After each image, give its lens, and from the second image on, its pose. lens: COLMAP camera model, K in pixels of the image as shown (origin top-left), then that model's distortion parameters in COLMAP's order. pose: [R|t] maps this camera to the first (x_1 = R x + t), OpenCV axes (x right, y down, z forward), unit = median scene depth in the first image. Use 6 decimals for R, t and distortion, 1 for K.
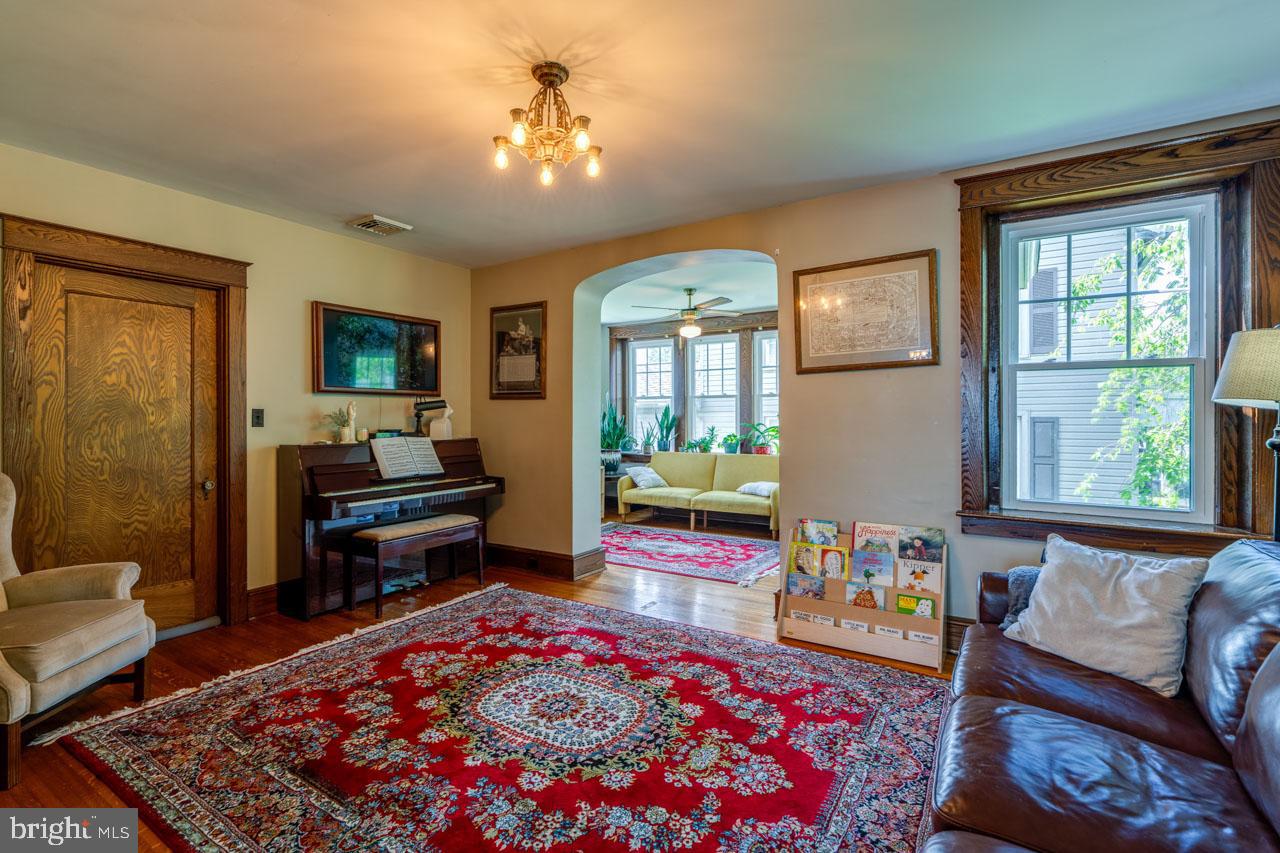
lens RADIAL K [[593.8, 0, 638.6], [0, 593.8, 421.4], [0, 0, 1]] dist [-0.000542, -0.000088]
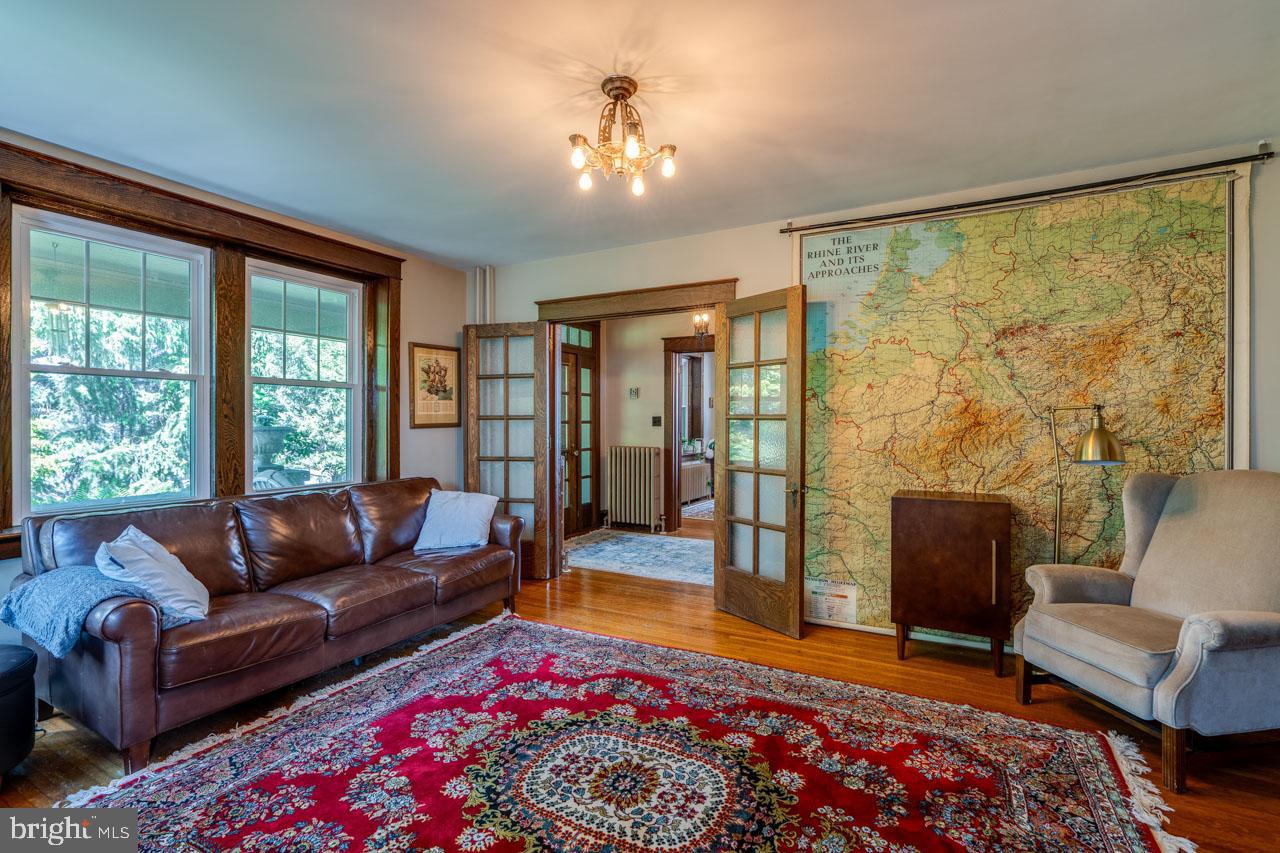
lens RADIAL K [[593.8, 0, 641.6], [0, 593.8, 420.8], [0, 0, 1]] dist [-0.000542, -0.000088]
pose [[-0.997595, 0.001045, -0.069298, -0.112452], [0.001059, 0.999999, -0.000160, -0.009193], [0.069297, -0.000233, -0.997596, 1.971227]]
